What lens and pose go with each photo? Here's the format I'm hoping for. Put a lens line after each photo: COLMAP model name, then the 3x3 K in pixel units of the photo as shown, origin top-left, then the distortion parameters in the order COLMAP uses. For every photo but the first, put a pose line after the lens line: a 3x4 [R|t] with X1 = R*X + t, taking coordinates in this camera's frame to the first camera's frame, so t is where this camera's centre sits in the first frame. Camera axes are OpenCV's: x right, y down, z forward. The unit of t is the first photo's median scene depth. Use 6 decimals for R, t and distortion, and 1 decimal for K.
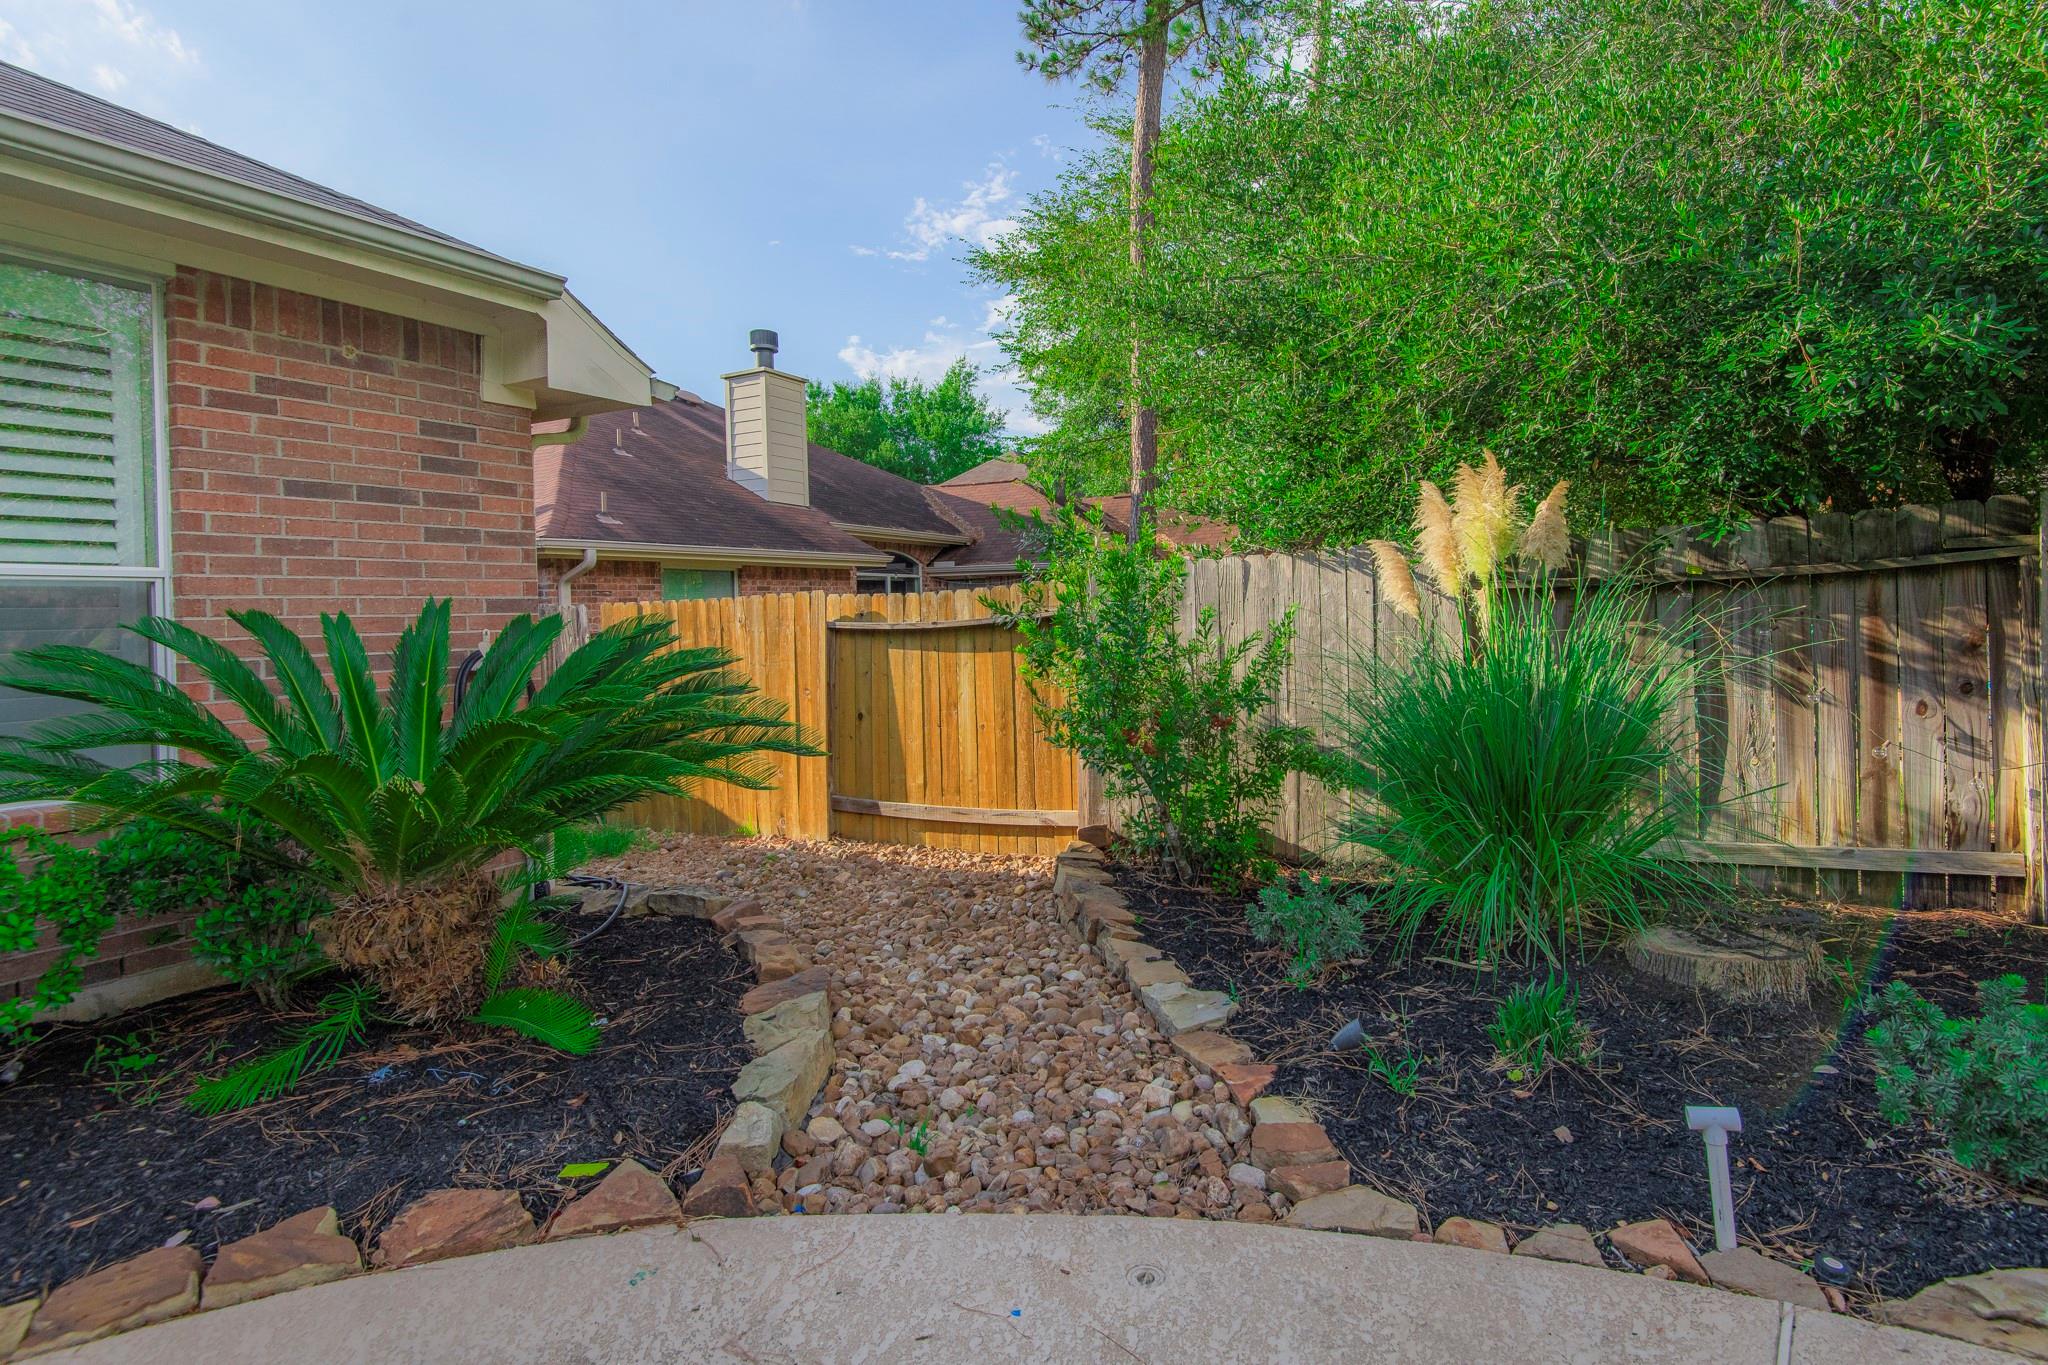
lens RADIAL K [[963.0, 0, 1149.0], [0, 963.0, 619.4], [0, 0, 1]] dist [0.036075, -0.020866]
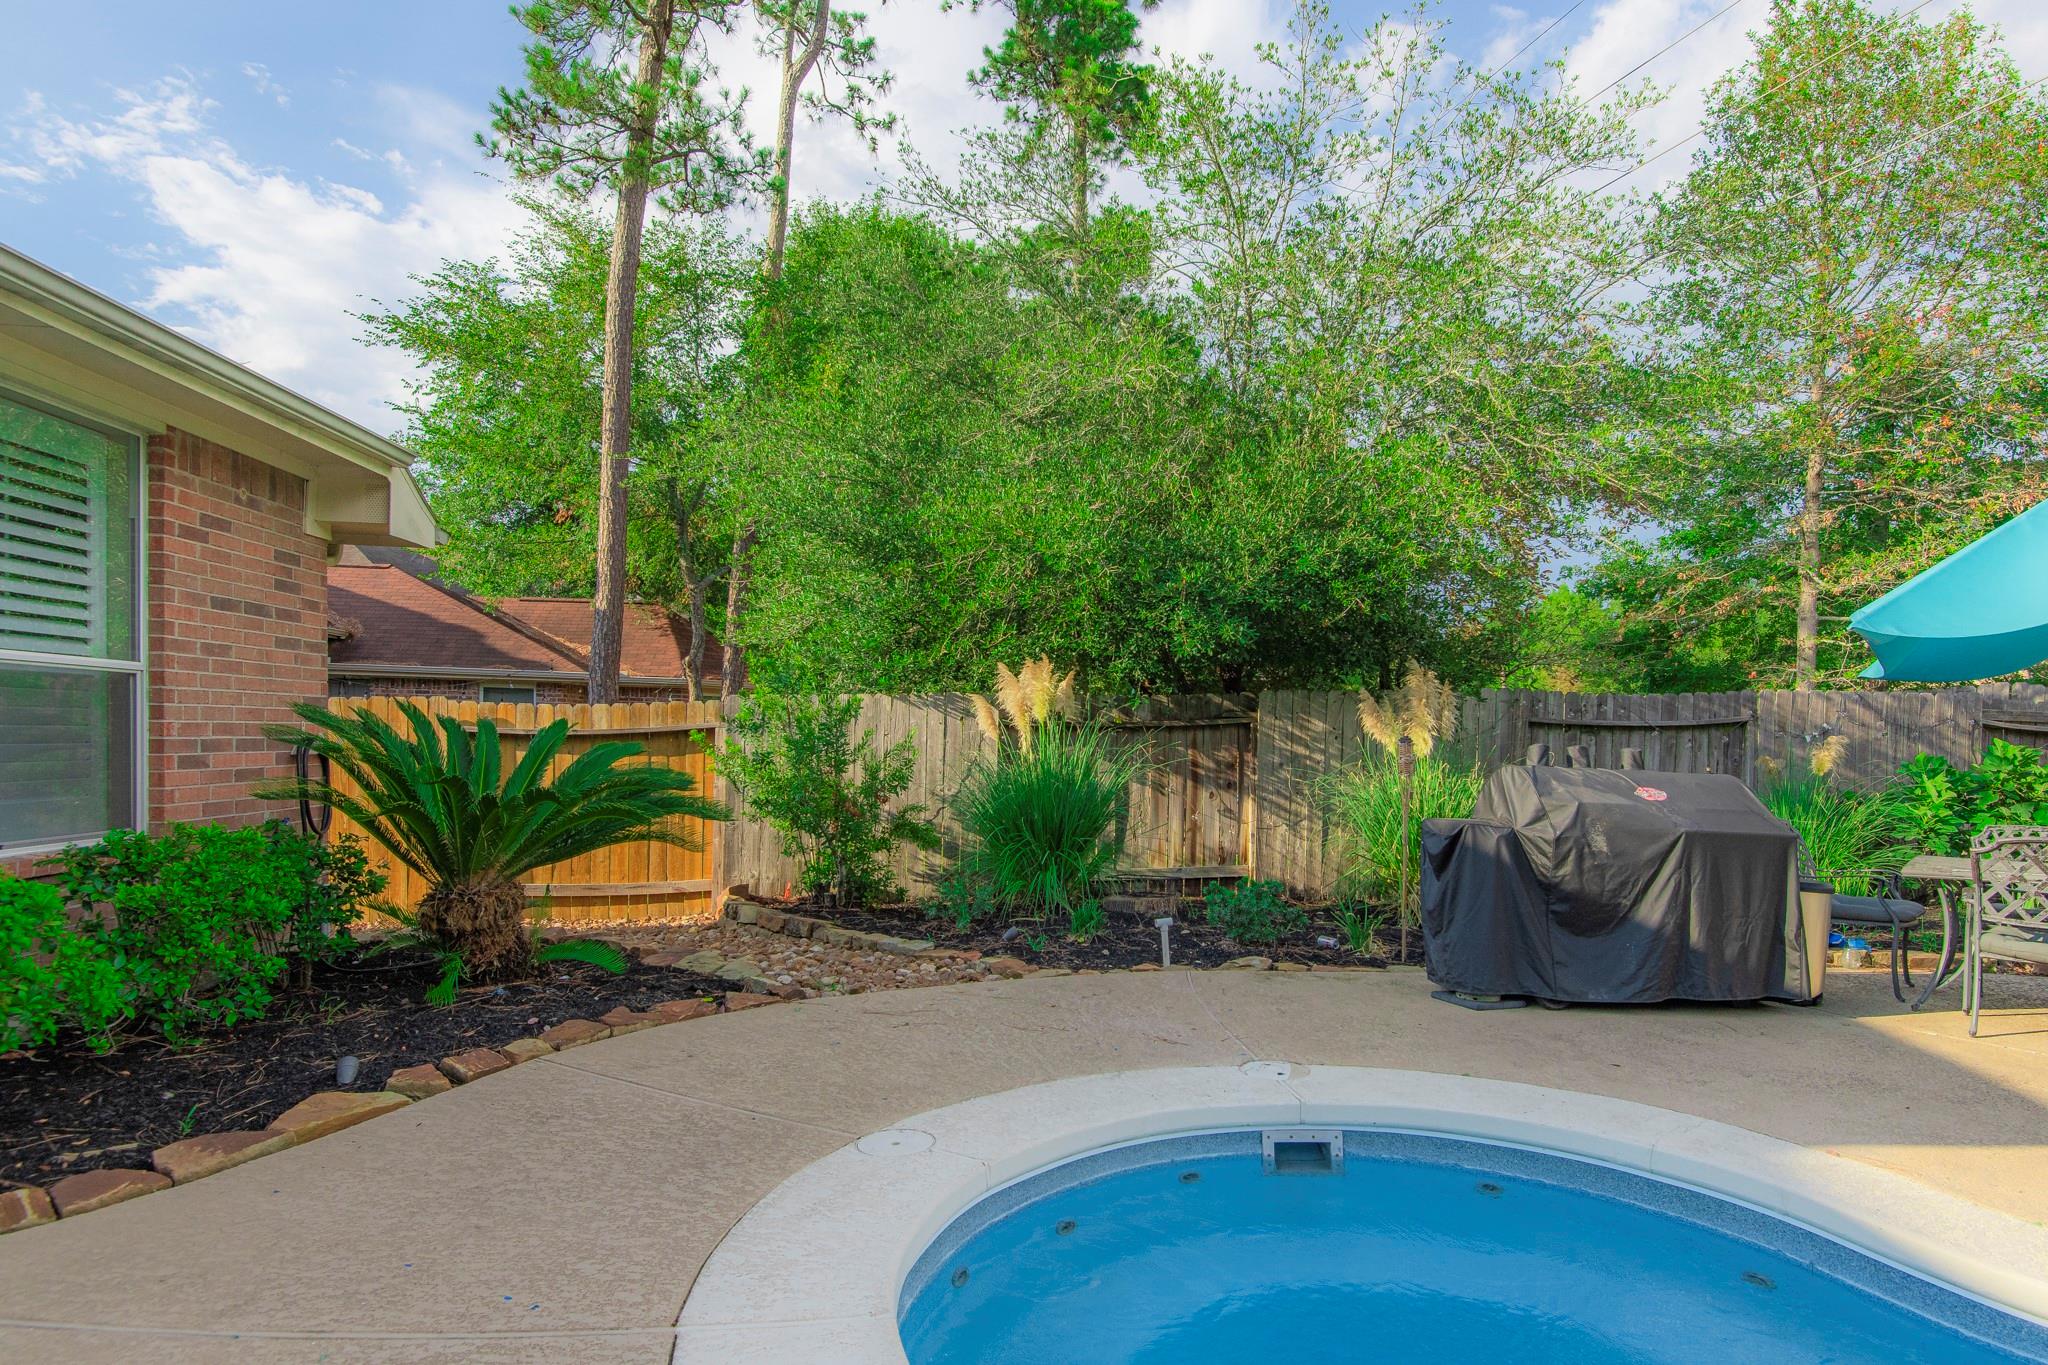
lens RADIAL K [[1056.0, 0, 1049.5], [0, 1056.0, 736.6], [0, 0, 1]] dist [0.037042, -0.000355]
pose [[0.854385, 0.040523, 0.518059, -0.623500], [-0.036355, 0.999173, -0.018199, 0.021584], [-0.518368, -0.003285, 0.855151, -0.683794]]
